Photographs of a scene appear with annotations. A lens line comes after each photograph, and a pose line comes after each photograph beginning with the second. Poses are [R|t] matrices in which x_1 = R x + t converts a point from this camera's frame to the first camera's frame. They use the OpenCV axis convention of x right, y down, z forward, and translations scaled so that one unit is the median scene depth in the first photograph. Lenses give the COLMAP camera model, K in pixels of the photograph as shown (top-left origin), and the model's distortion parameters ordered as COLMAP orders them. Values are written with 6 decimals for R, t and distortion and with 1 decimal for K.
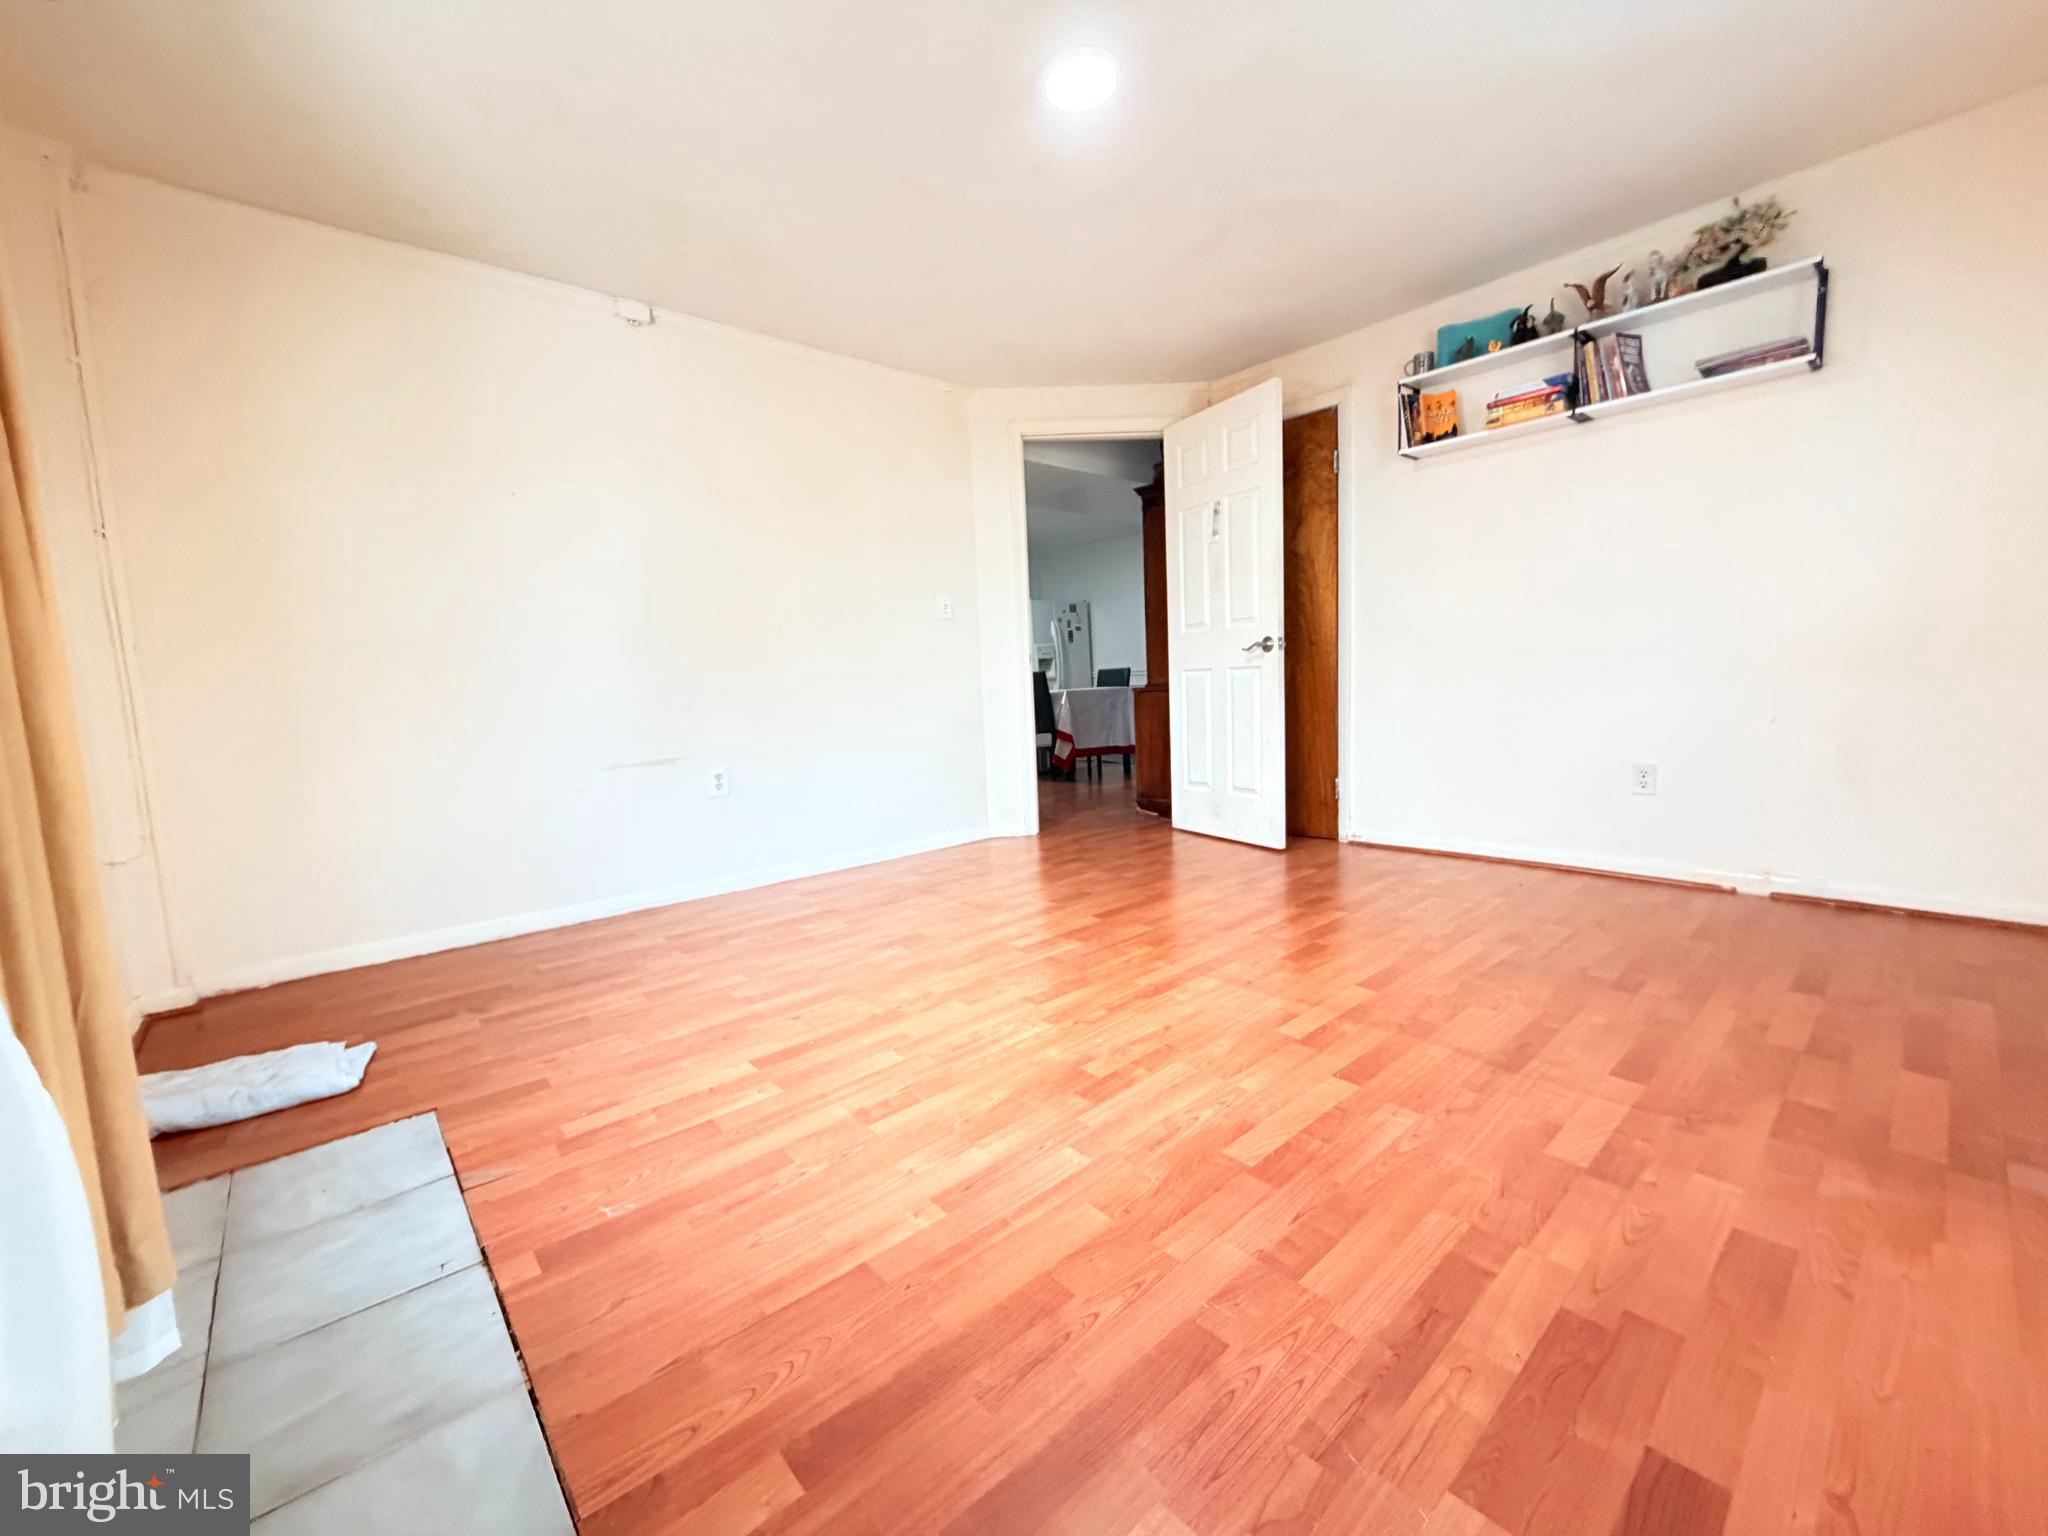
lens RADIAL K [[816.9, 0, 1021.2], [0, 816.9, 767.3], [0, 0, 1]] dist [0.000585, -0.000217]
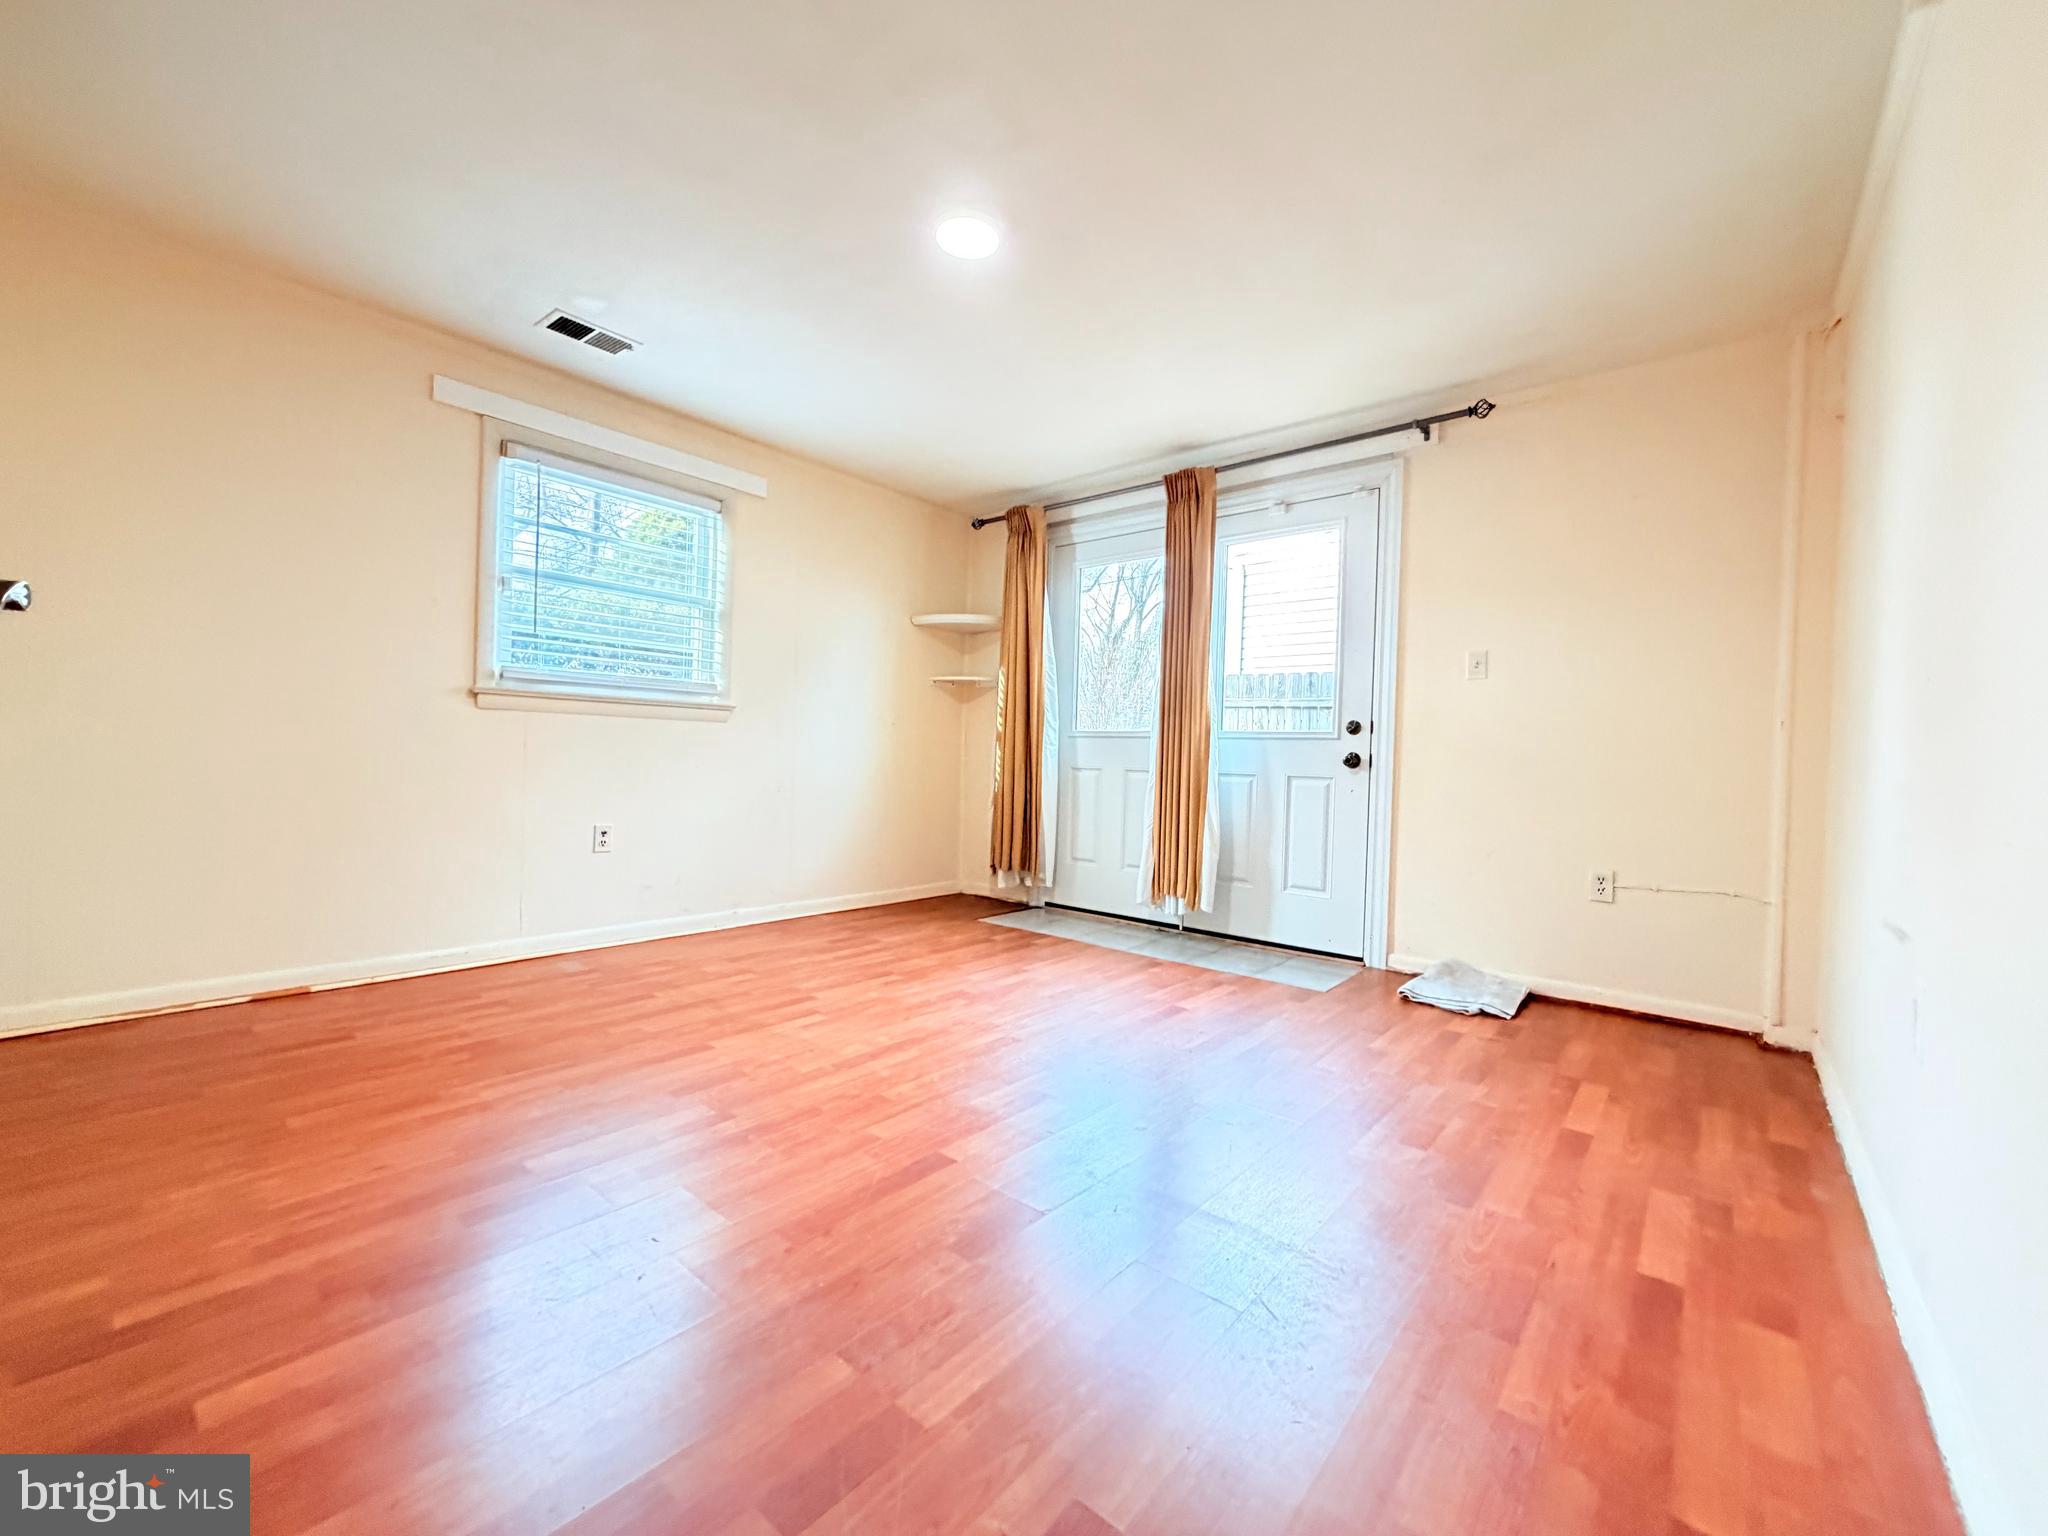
lens RADIAL K [[816.9, 0, 1021.2], [0, 816.9, 767.3], [0, 0, 1]] dist [0.000585, -0.000217]
pose [[-0.989607, 0.013492, -0.143165, 0.181377], [-0.003730, 0.992846, 0.119348, -0.259868], [0.143750, 0.118641, -0.982476, 2.341442]]
